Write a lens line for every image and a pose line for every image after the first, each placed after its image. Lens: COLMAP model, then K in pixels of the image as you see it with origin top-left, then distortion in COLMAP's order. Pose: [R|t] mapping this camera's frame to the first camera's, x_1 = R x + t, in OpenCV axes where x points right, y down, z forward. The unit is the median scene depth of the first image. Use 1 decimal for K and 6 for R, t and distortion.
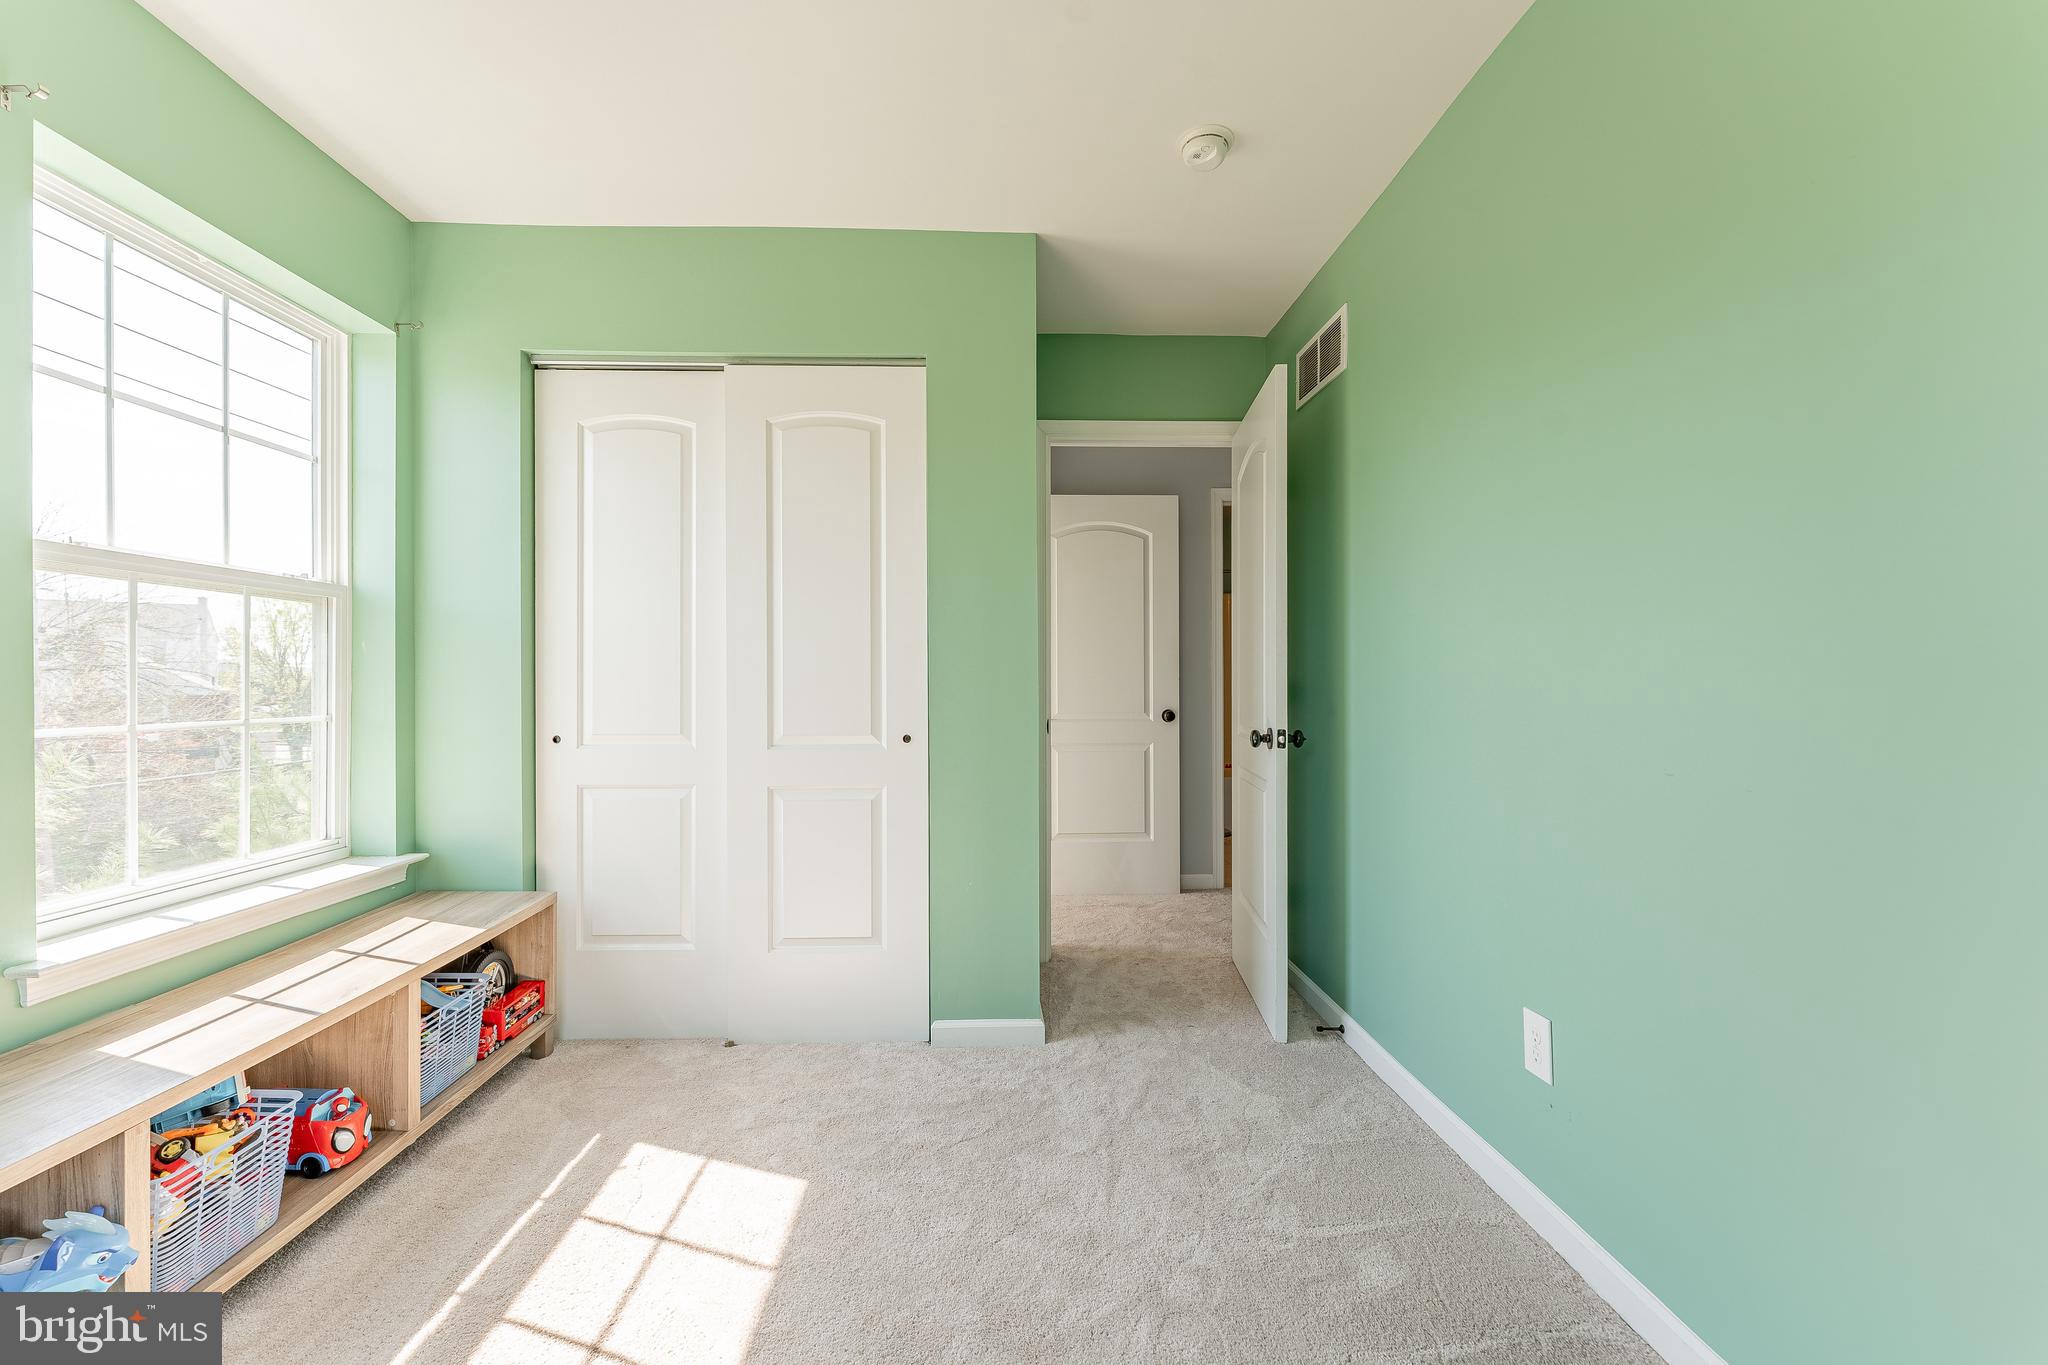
lens RADIAL K [[826.6, 0, 1026.3], [0, 826.6, 678.7], [0, 0, 1]] dist [-0.000764, -0.000225]
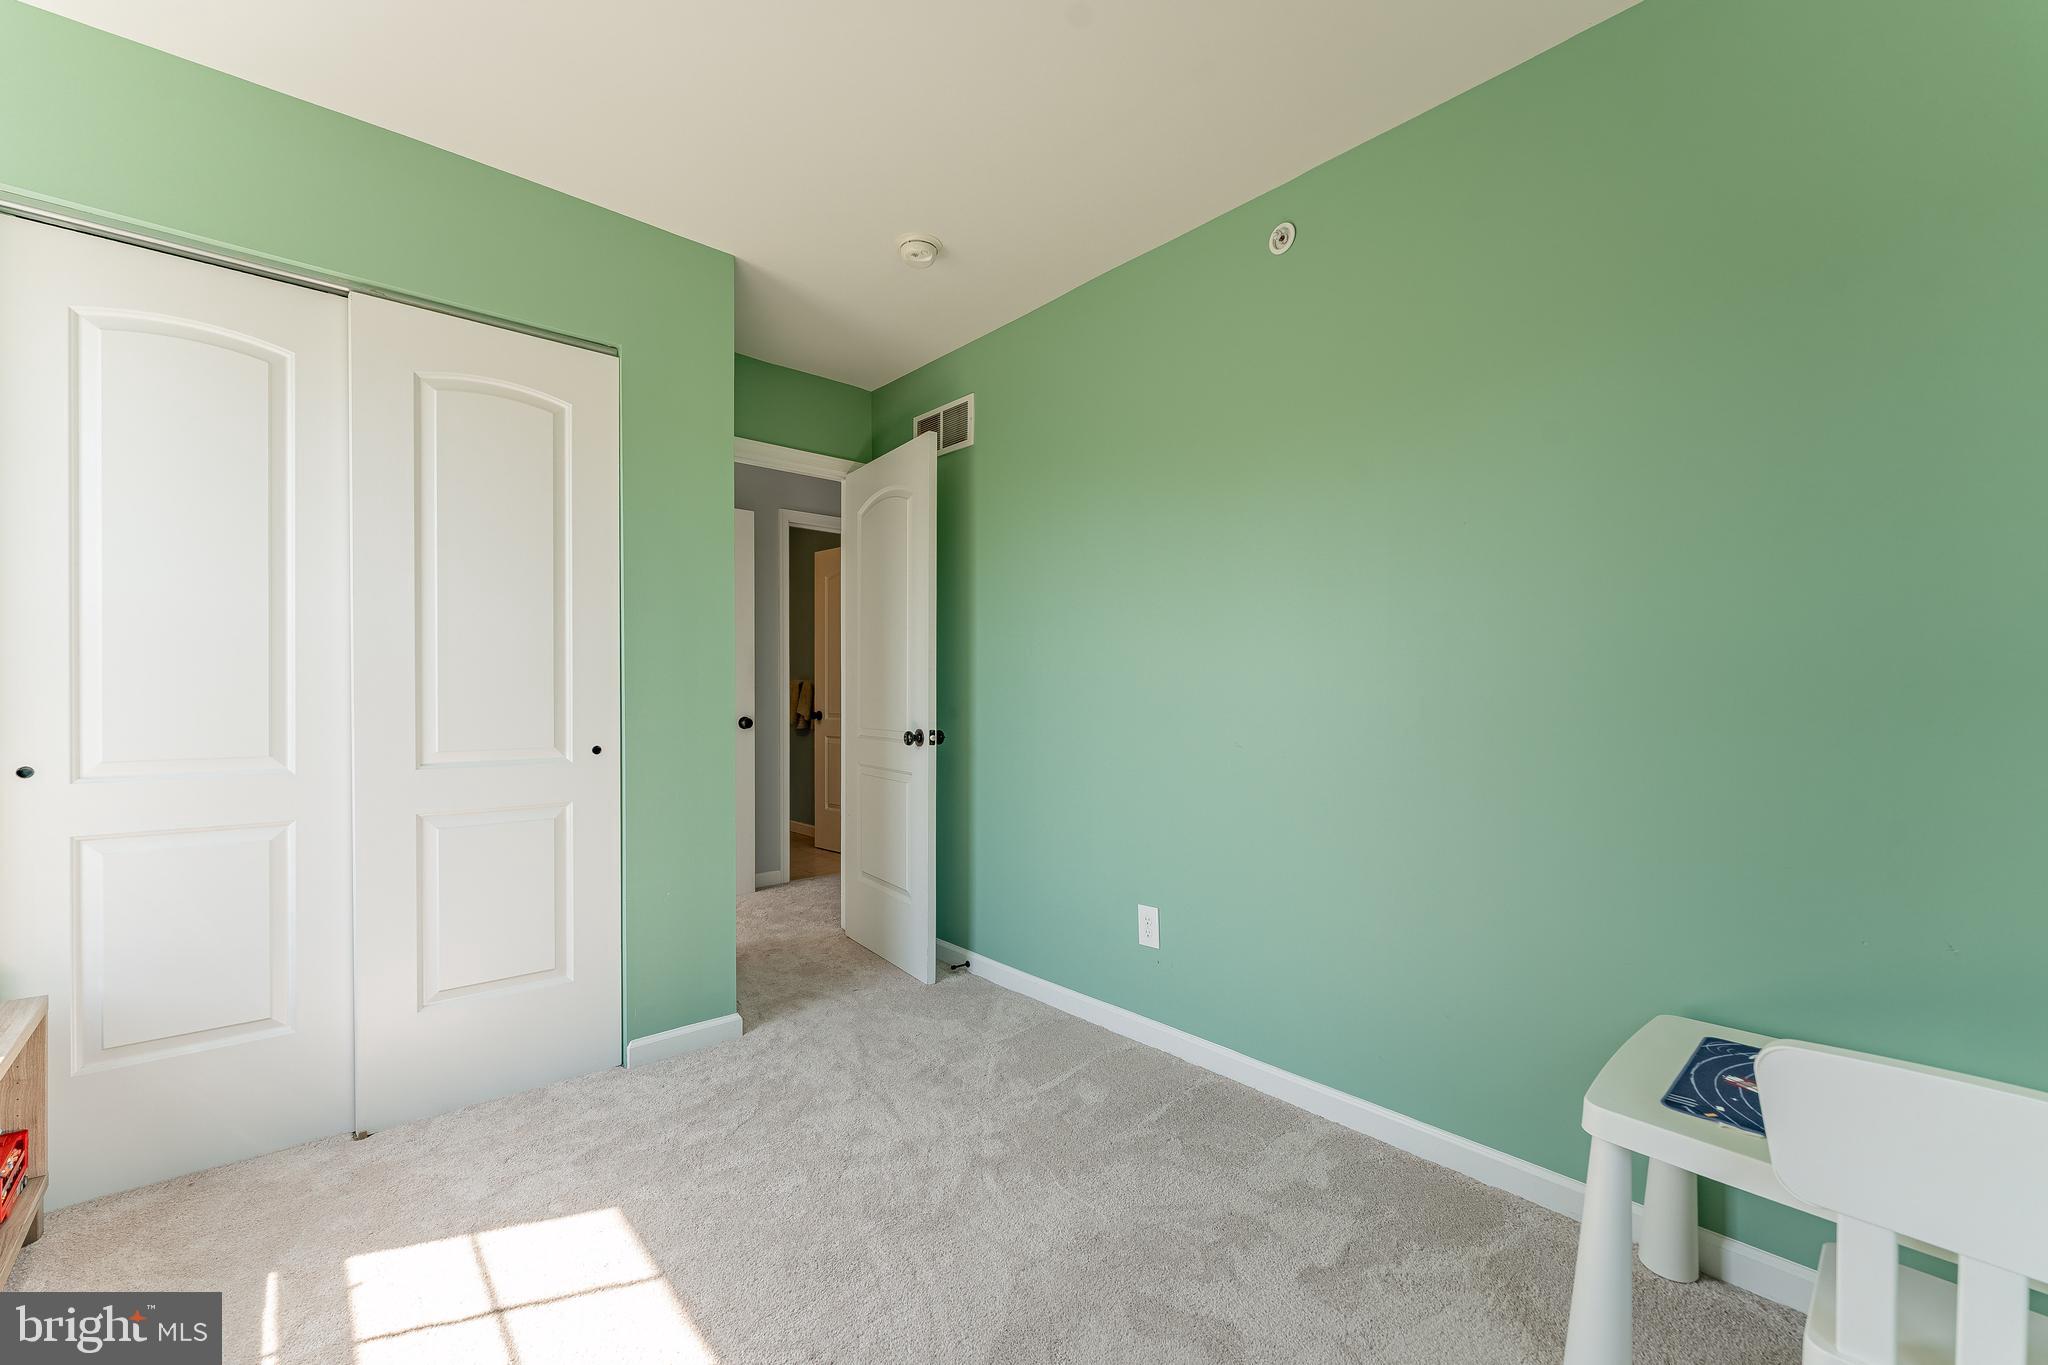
lens RADIAL K [[825.6, 0, 1007.2], [0, 825.6, 693.5], [0, 0, 1]] dist [-0.000642, -0.000157]
pose [[0.776392, 0.002464, 0.630245, -0.376697], [-0.007594, 0.999956, 0.005446, -0.000207], [-0.630204, -0.009014, 0.776377, -0.021695]]
